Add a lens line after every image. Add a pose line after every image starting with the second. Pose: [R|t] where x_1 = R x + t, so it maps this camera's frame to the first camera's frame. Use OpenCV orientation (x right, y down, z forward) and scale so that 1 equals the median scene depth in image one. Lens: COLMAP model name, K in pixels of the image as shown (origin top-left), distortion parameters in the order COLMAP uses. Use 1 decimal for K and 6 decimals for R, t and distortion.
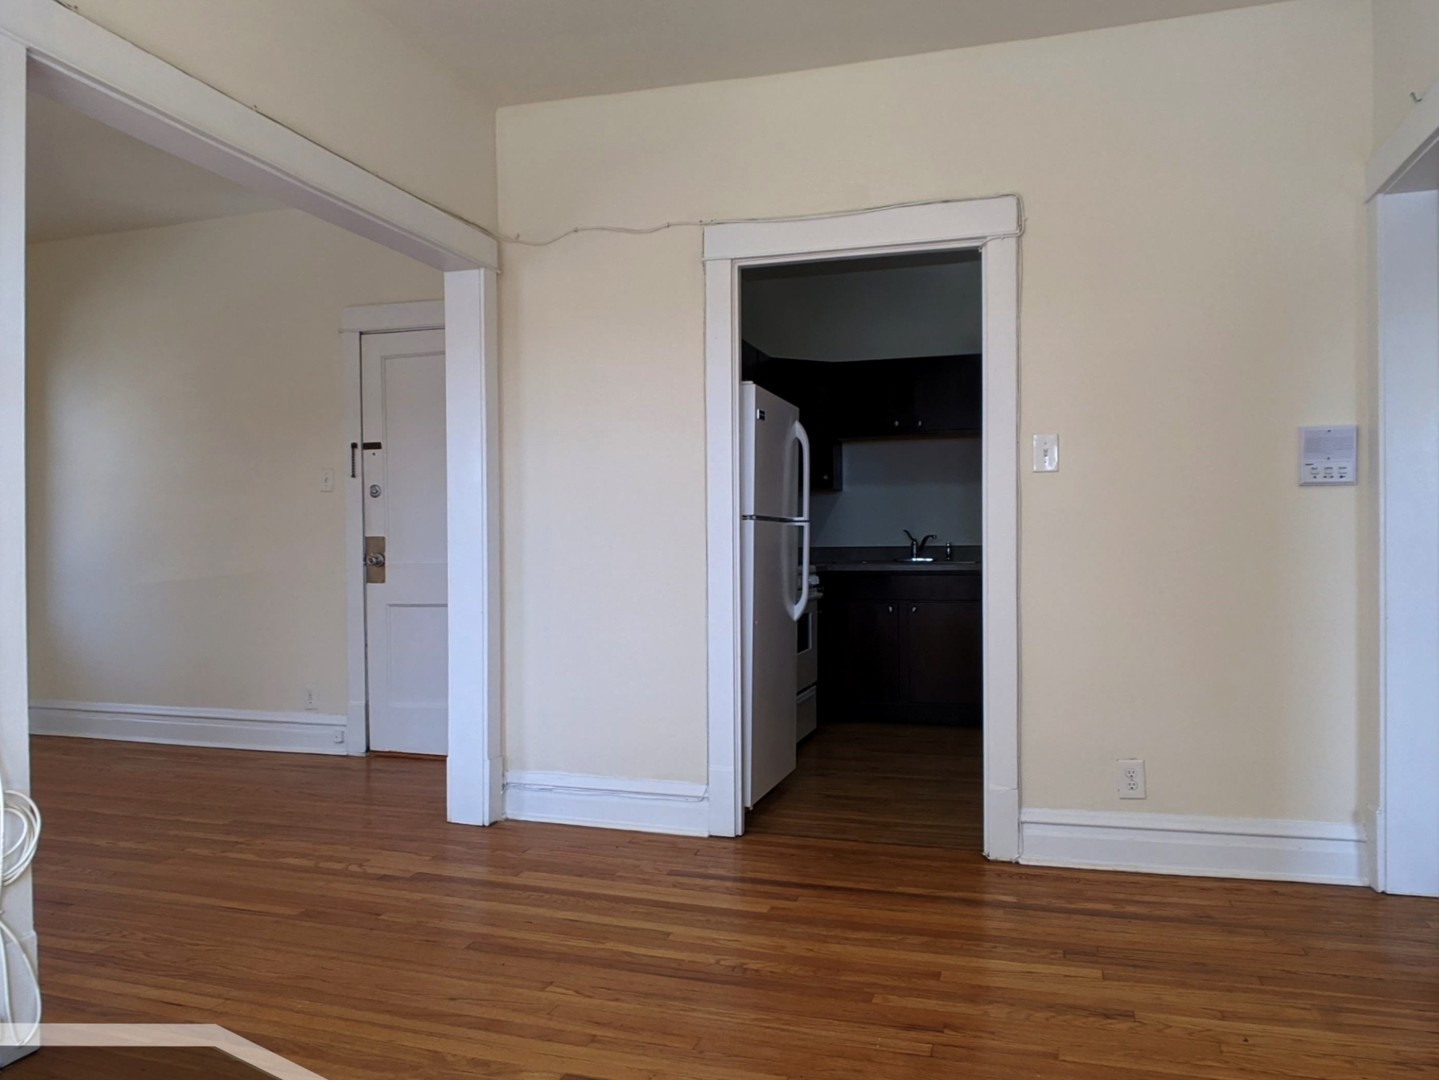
lens RADIAL K [[1003.9, 0, 719.5], [0, 1003.9, 540.0], [0, 0, 1]] dist [-0.010002, -0.007133]
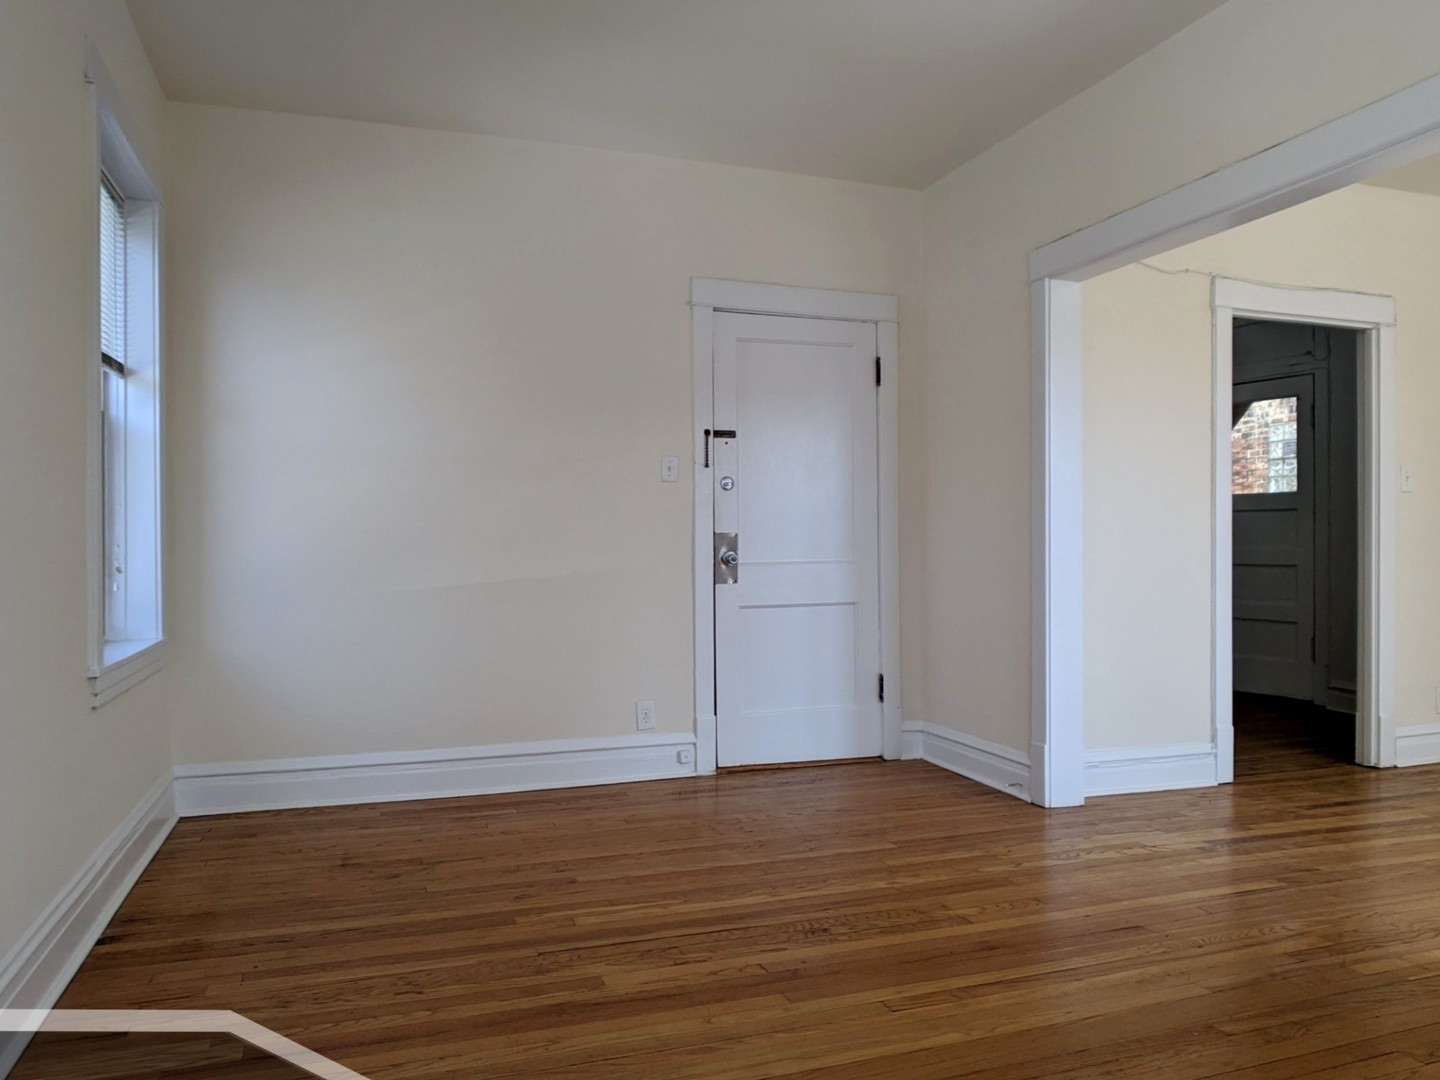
lens RADIAL K [[961.4, 0, 720.0], [0, 961.4, 540.0], [0, 0, 1]] dist [0.001295, -0.023045]
pose [[0.829170, 0.006453, 0.558960, -0.842003], [-0.002999, 0.999970, -0.007095, 0.009286], [-0.558989, 0.004207, 0.829164, 0.274889]]
